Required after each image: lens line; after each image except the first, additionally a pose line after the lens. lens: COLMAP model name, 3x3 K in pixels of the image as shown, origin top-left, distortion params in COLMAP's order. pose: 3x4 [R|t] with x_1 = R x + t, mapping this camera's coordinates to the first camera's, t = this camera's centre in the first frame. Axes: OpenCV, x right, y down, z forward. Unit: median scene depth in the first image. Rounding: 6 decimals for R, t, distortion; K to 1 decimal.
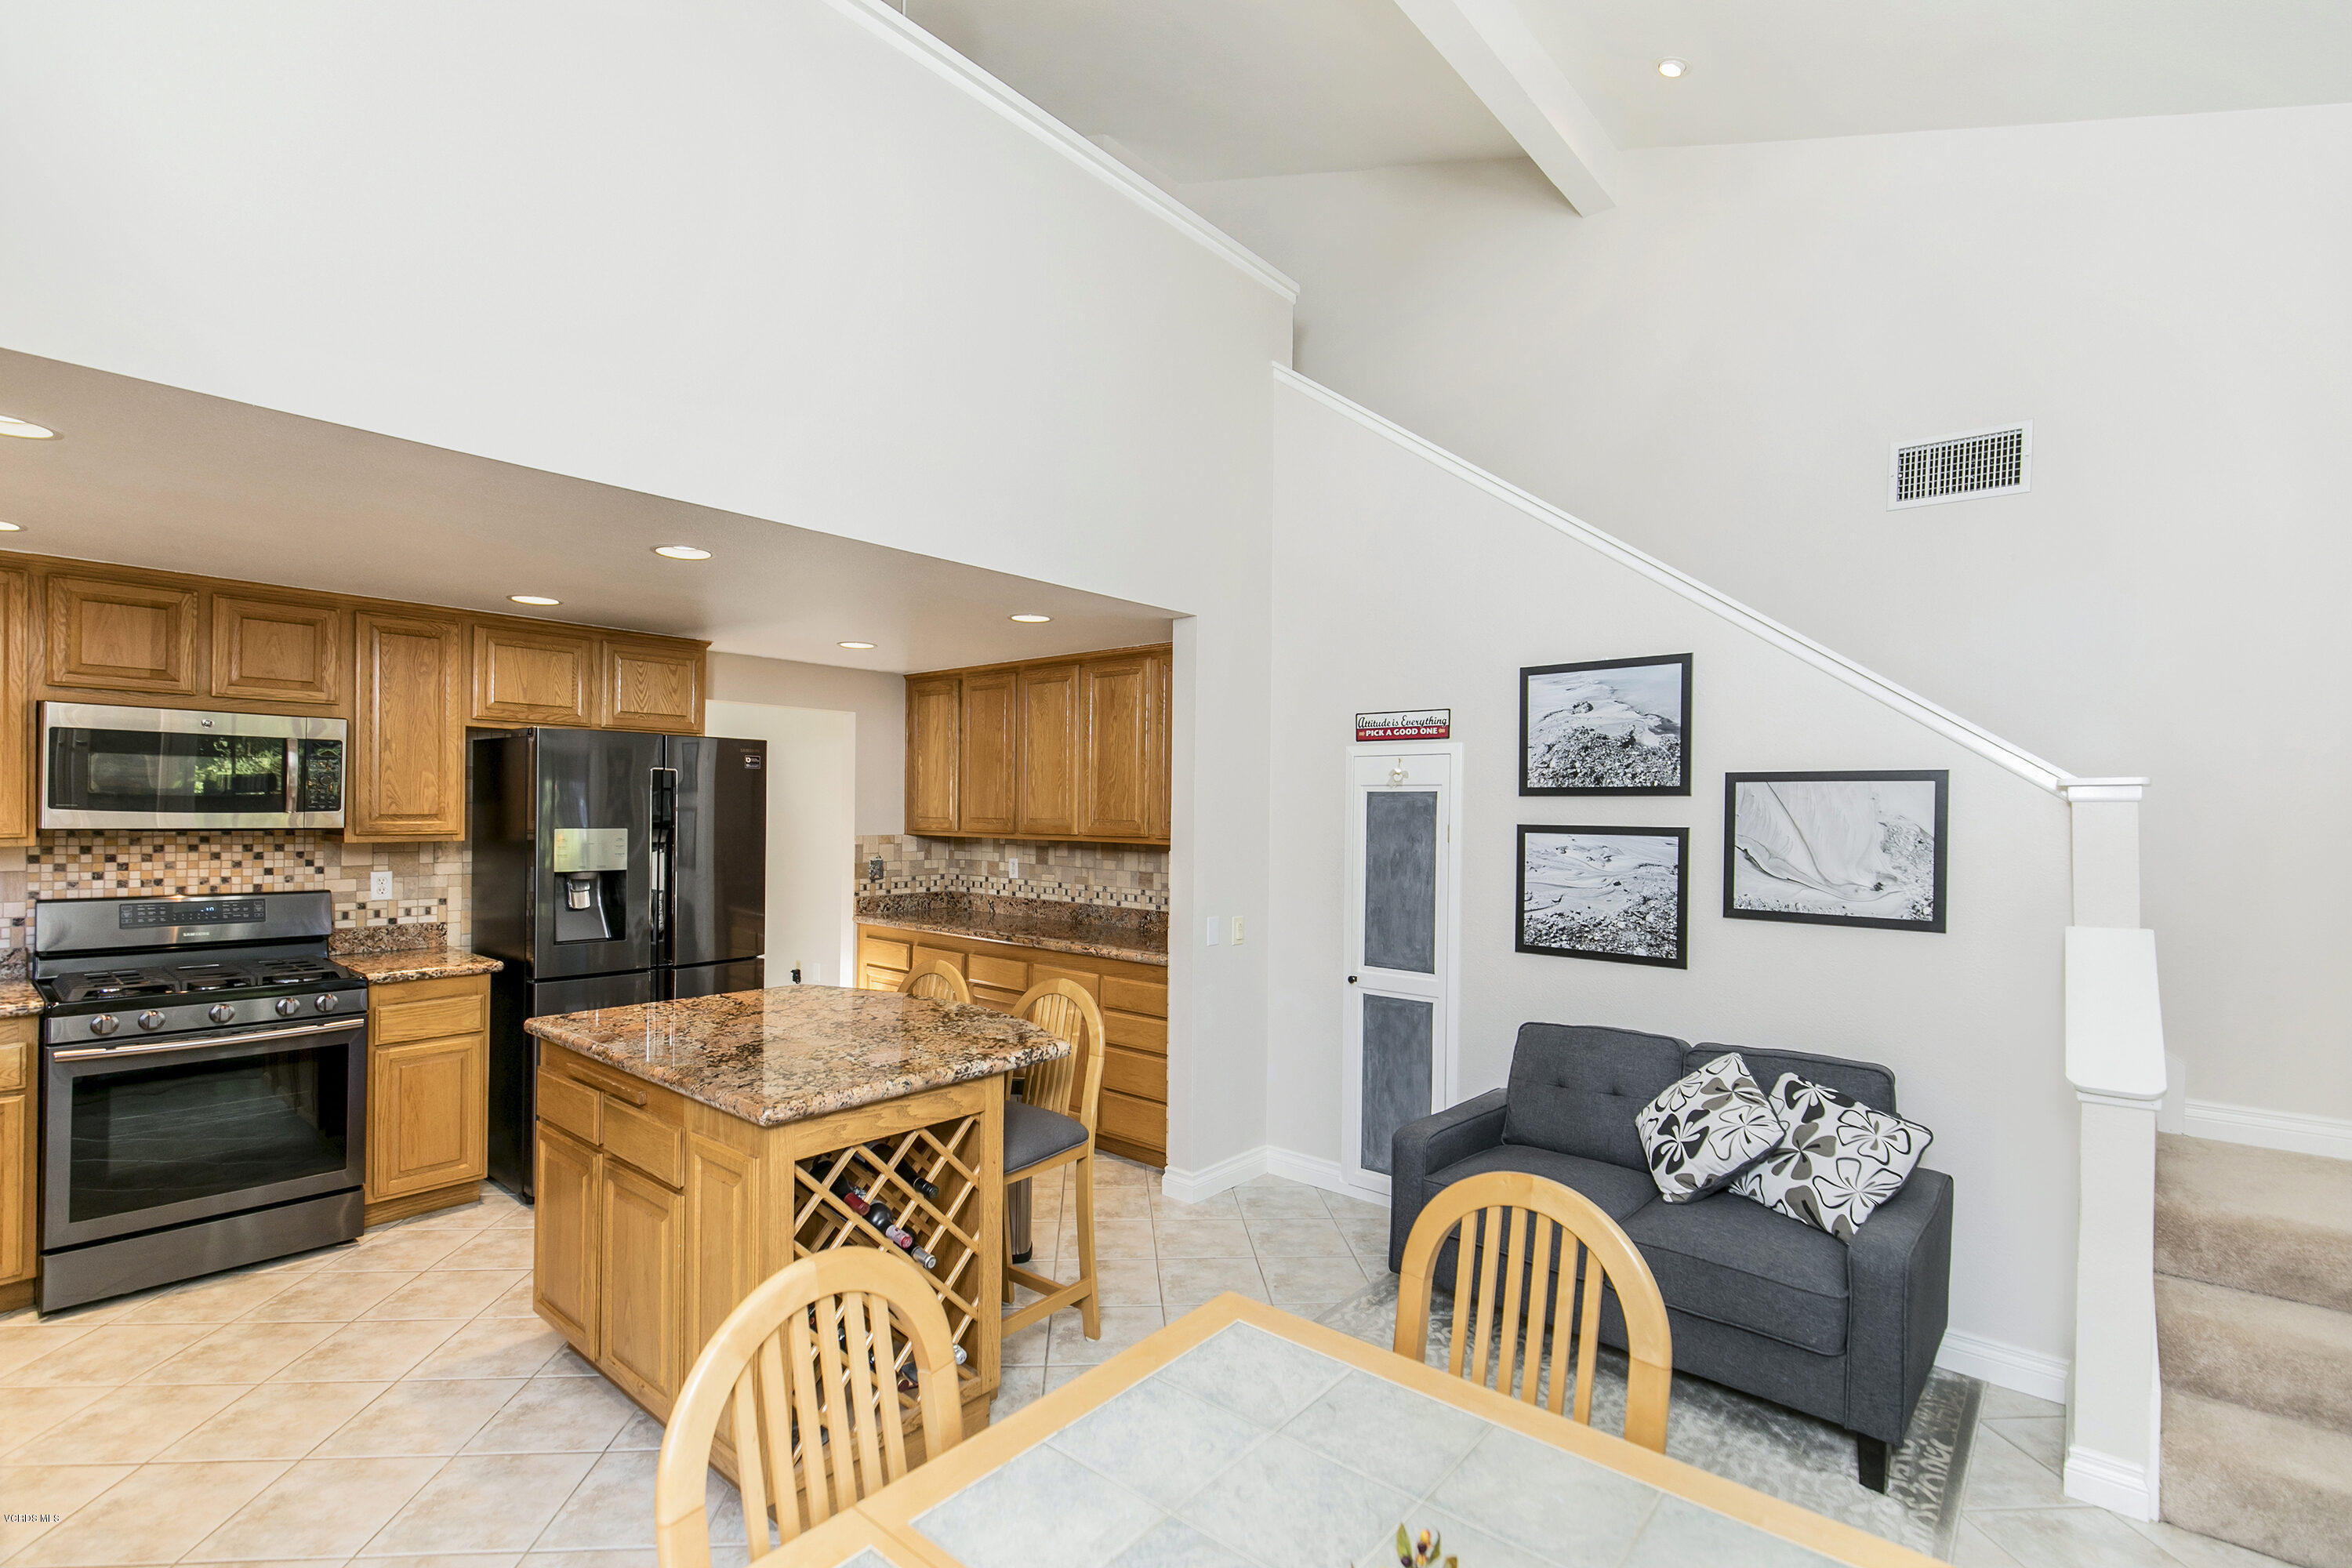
lens RADIAL K [[1056.4, 0, 1194.0], [0, 1056.4, 822.5], [0, 0, 1]] dist [0.004200, -0.002208]
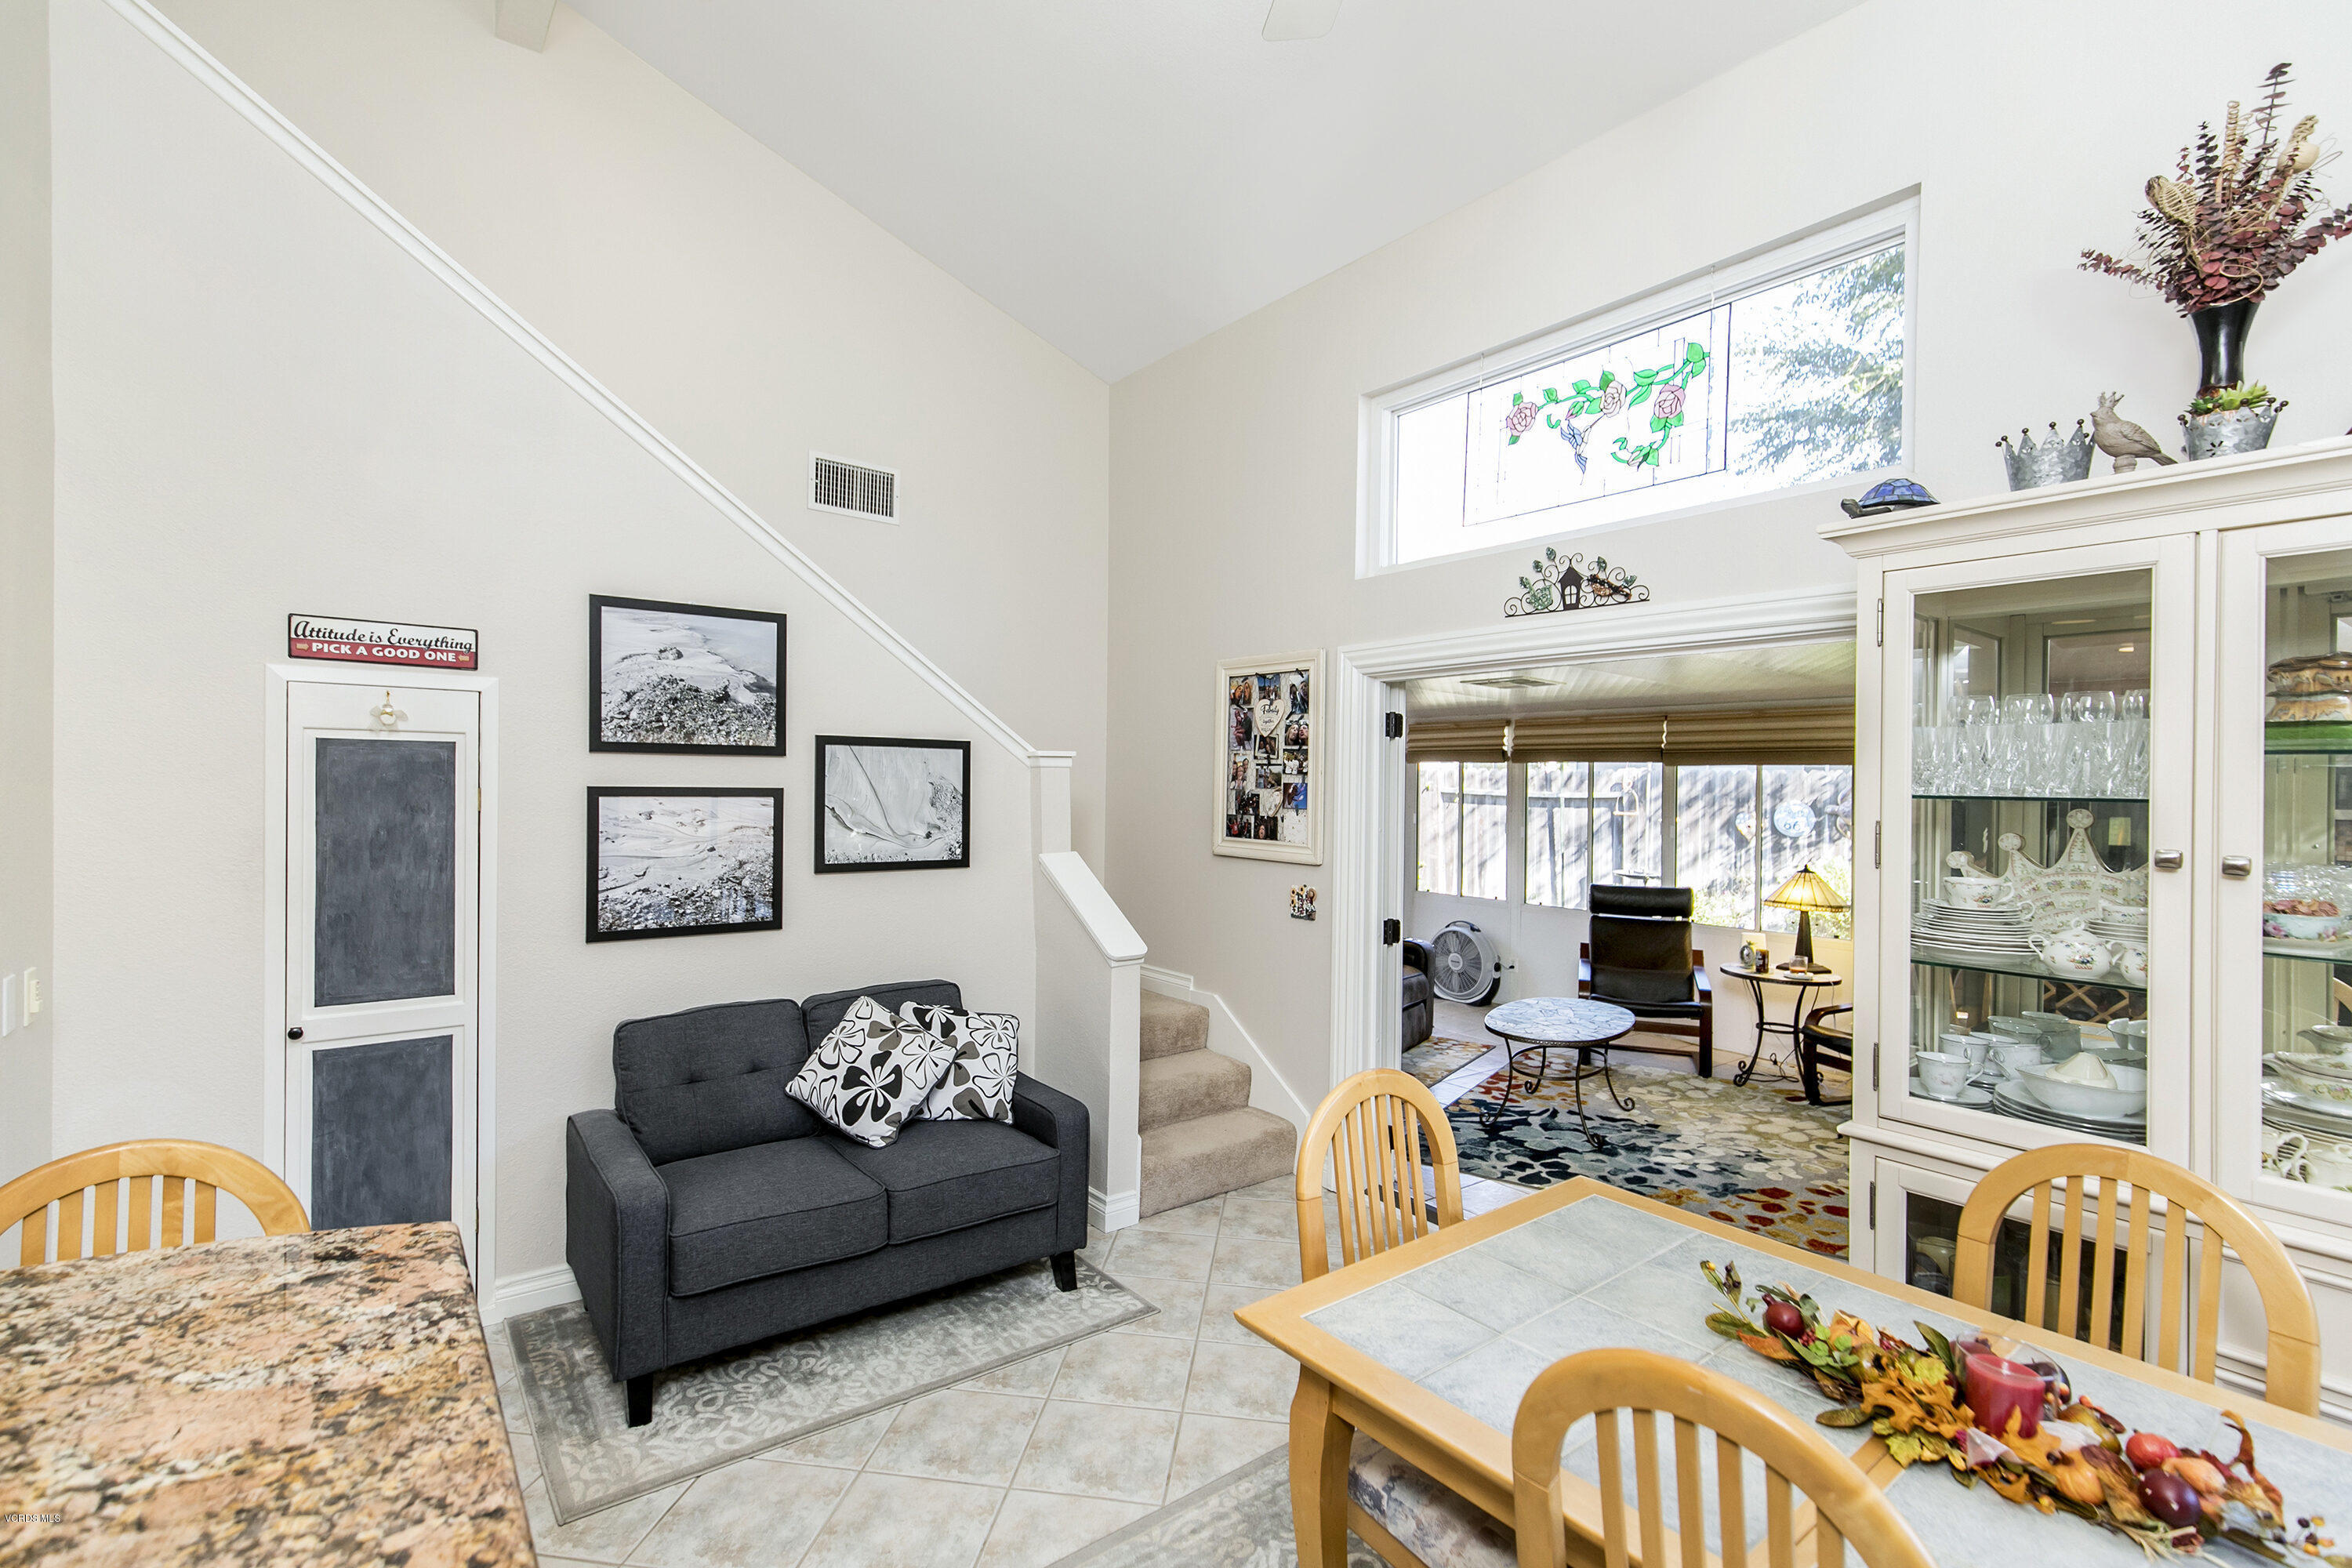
lens RADIAL K [[1056.4, 0, 1168.8], [0, 1056.4, 788.1], [0, 0, 1]] dist [0.004200, -0.002208]
pose [[0.200341, -0.012452, 0.979647, -0.410670], [-0.002686, 0.999908, 0.013259, -0.008872], [-0.979723, -0.005288, 0.200289, 0.408924]]
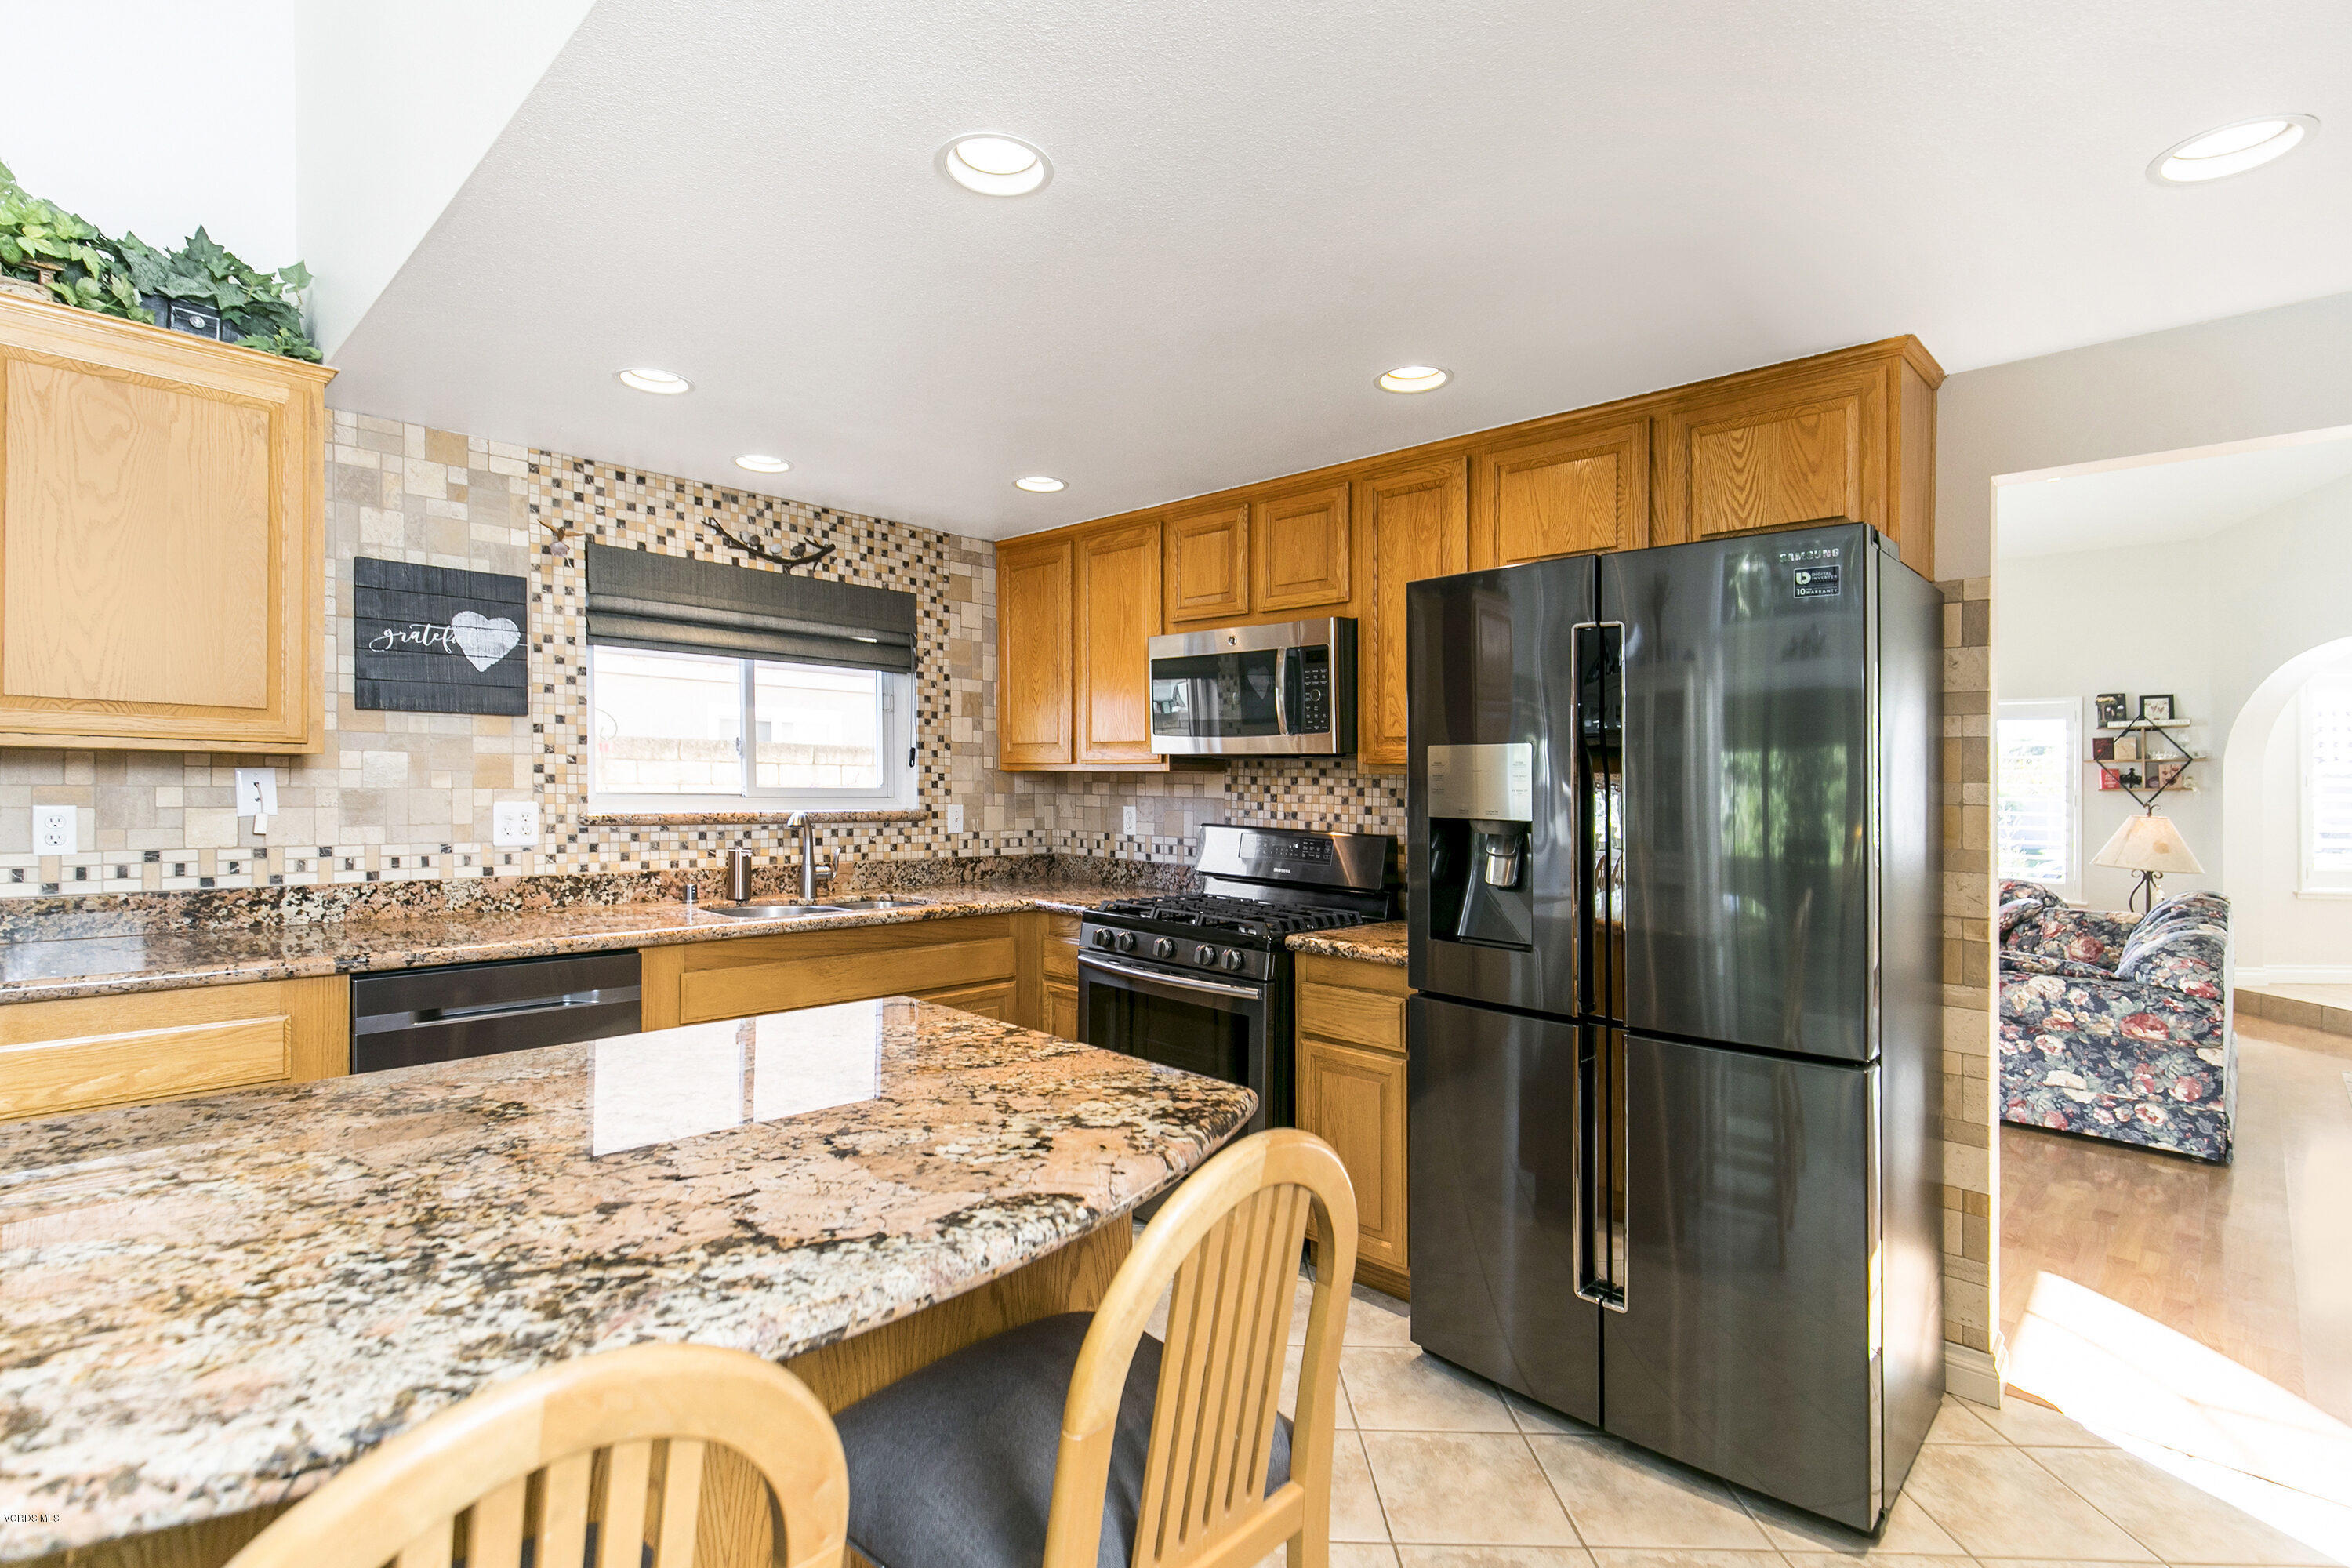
lens RADIAL K [[1111.3, 0, 1170.6], [0, 1111.3, 789.6], [0, 0, 1]] dist [0.004339, -0.000062]
pose [[-0.060479, -0.009259, -0.998127, 0.045283], [-0.030051, 0.999521, -0.007451, 0.043858], [0.997717, 0.029544, -0.060728, 0.958416]]
